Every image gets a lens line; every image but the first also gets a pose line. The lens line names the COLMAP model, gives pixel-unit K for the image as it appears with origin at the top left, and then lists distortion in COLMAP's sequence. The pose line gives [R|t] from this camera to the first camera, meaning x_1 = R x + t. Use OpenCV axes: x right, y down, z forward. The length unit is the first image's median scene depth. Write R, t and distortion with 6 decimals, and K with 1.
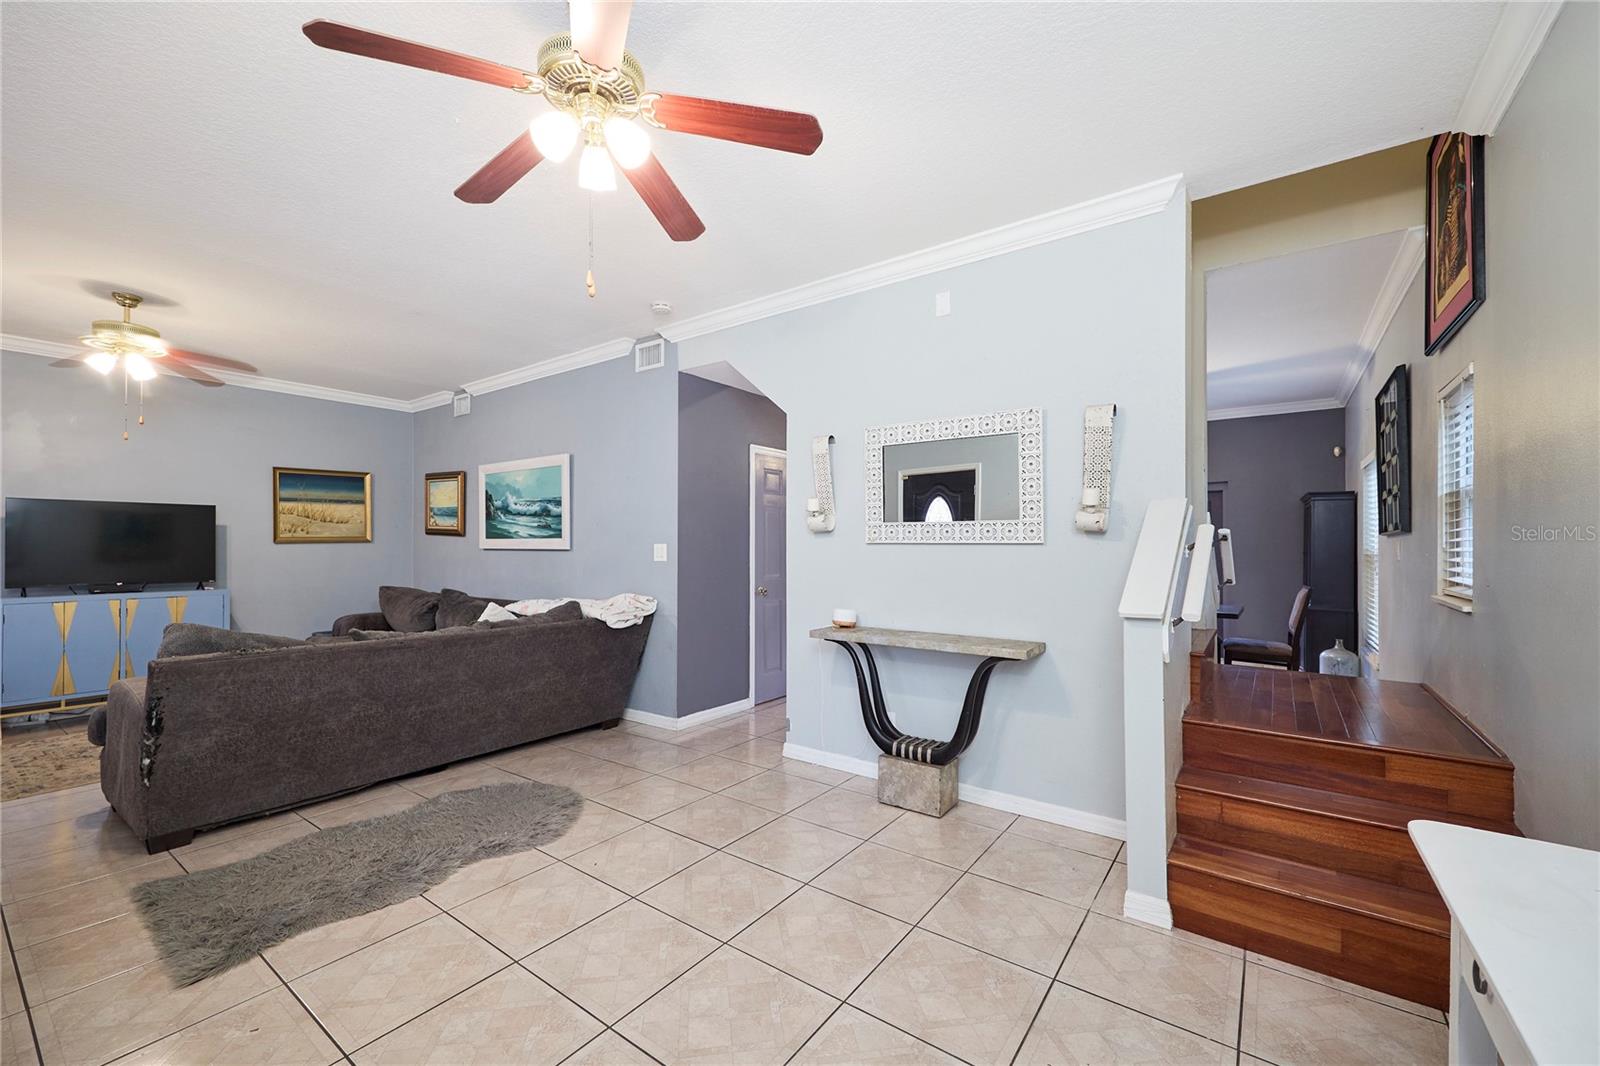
lens RADIAL K [[648.1, 0, 796.4], [0, 648.1, 542.4], [0, 0, 1]] dist [0.001321, -0.000071]
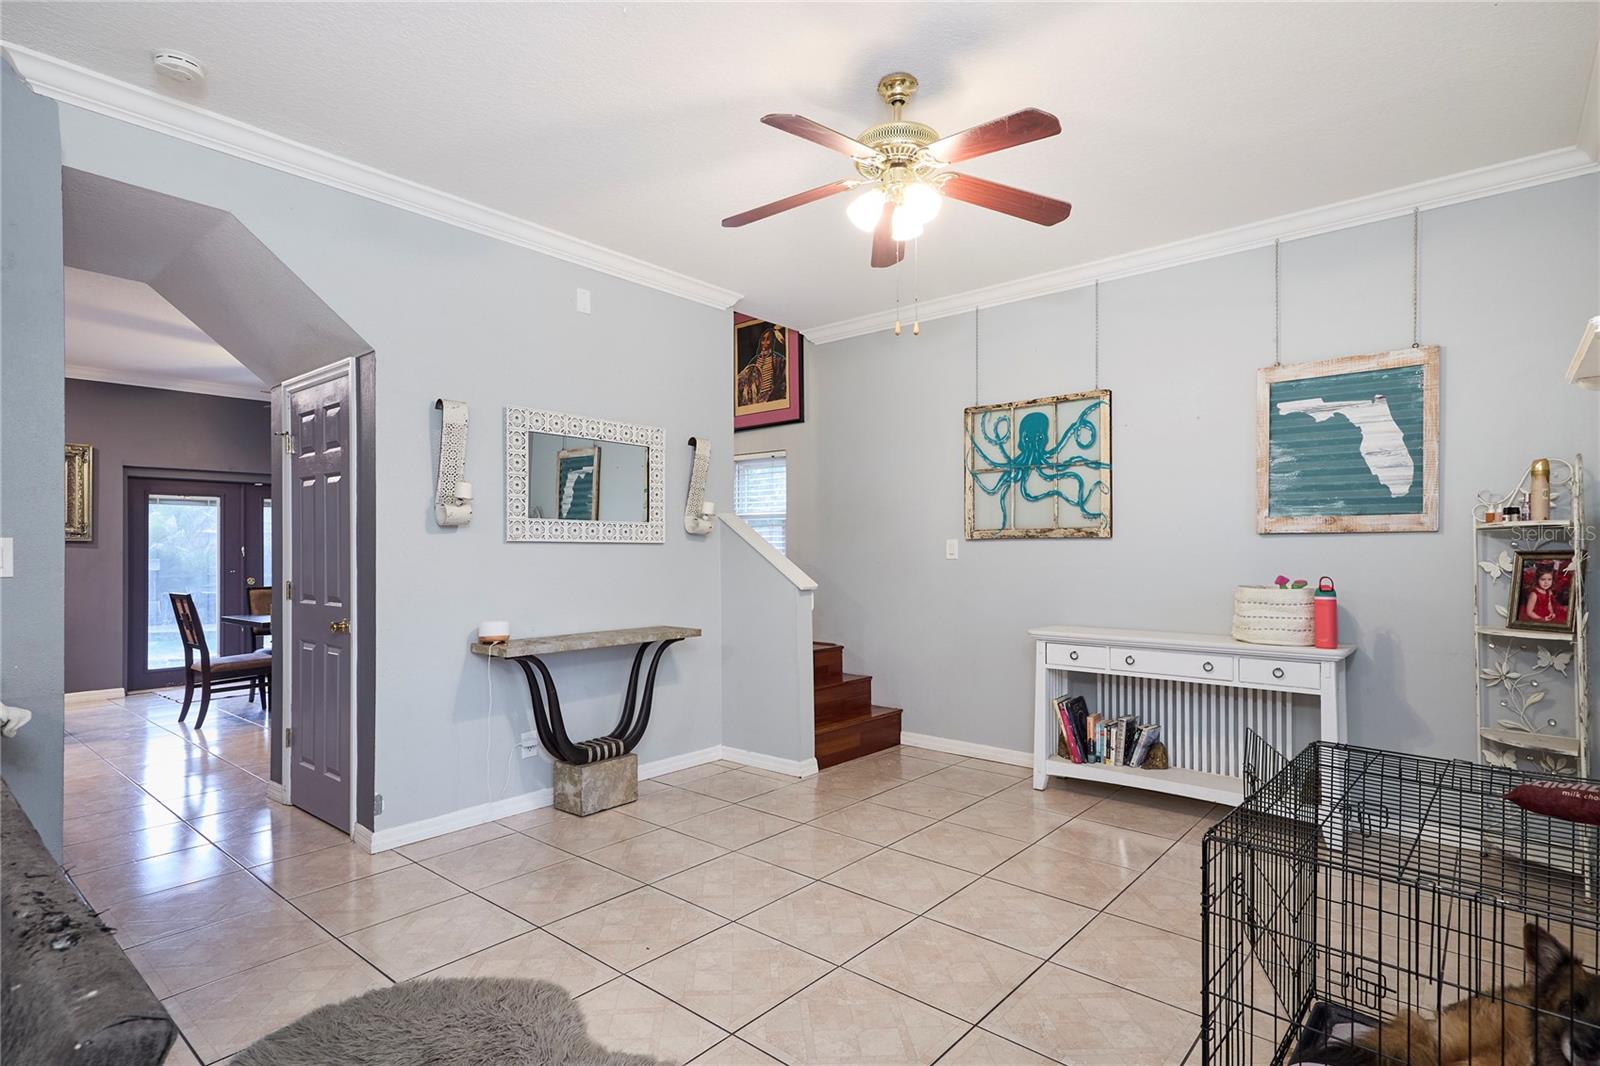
lens RADIAL K [[809.8, 0, 800.0], [0, 809.8, 533.0], [0, 0, 1]] dist [-0.000791, -0.000075]
pose [[0.073583, 0.019767, 0.997093, -0.602424], [-0.003122, 0.999803, -0.019590, 0.006467], [-0.997284, -0.001672, 0.073630, 0.351132]]
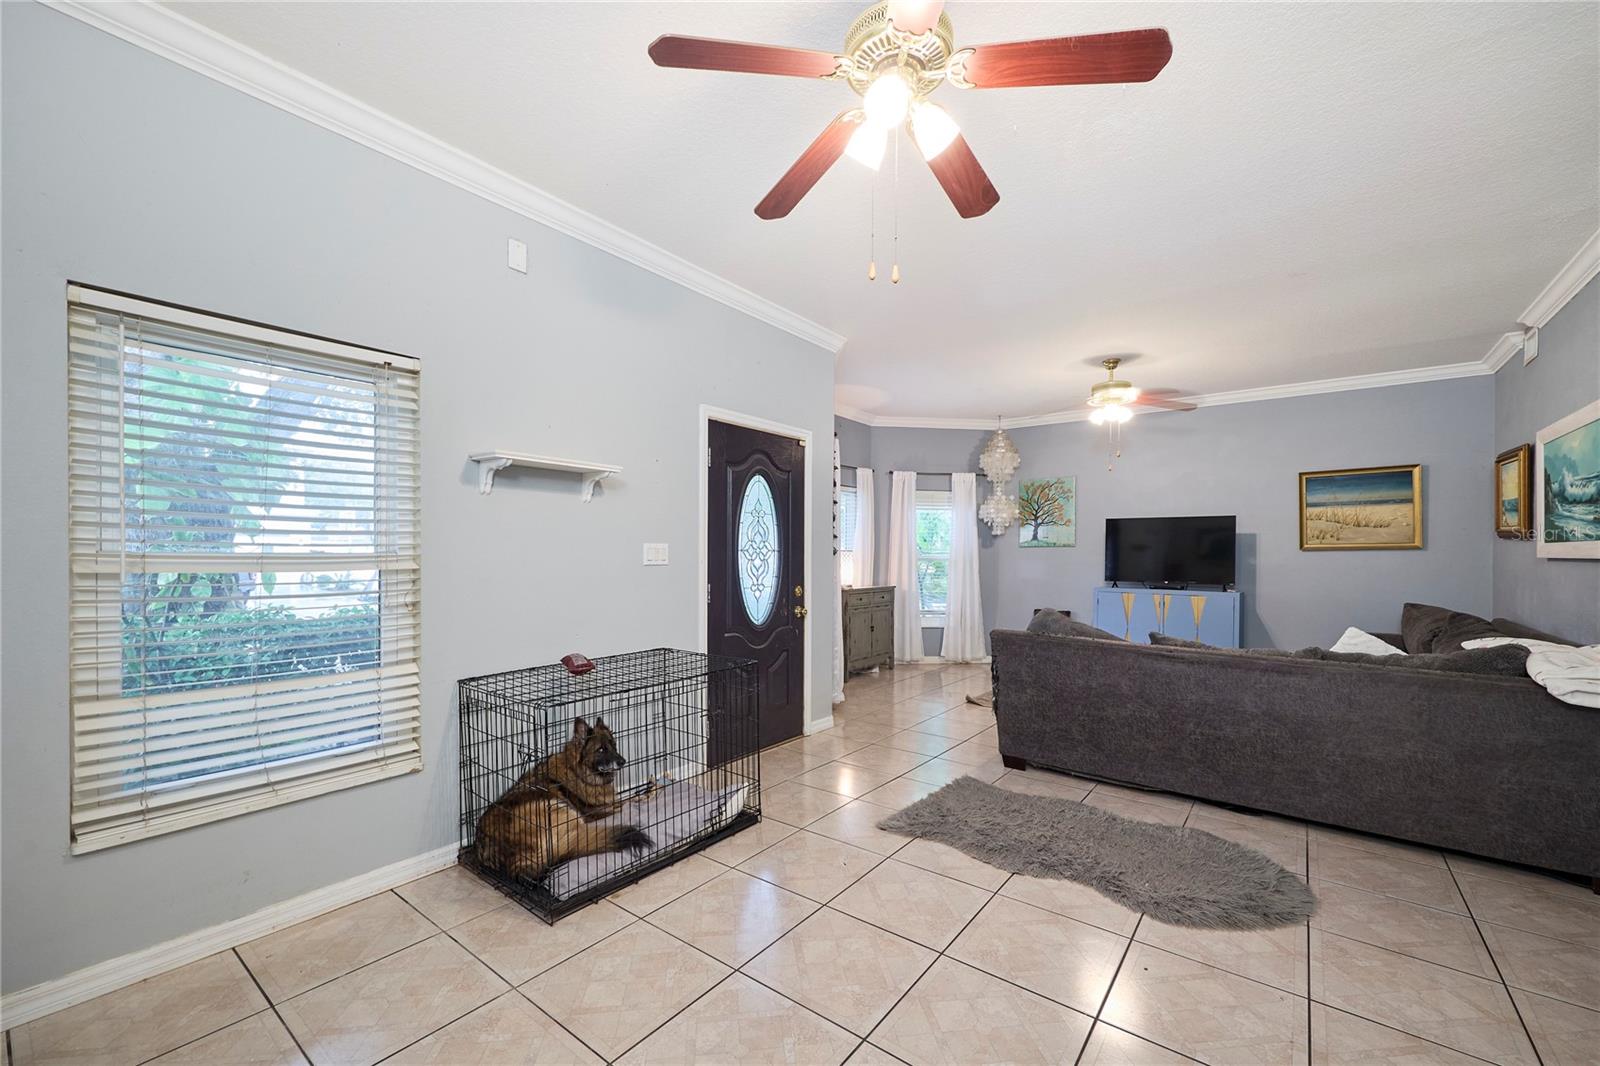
lens RADIAL K [[642.3, 0, 801.1], [0, 642.3, 558.5], [0, 0, 1]] dist [-0.000692, -0.000161]
pose [[-0.029710, 0.010217, -0.999506, 0.209086], [-0.001559, 0.999946, 0.010268, 0.005414], [0.999557, 0.001864, -0.029692, 0.292838]]
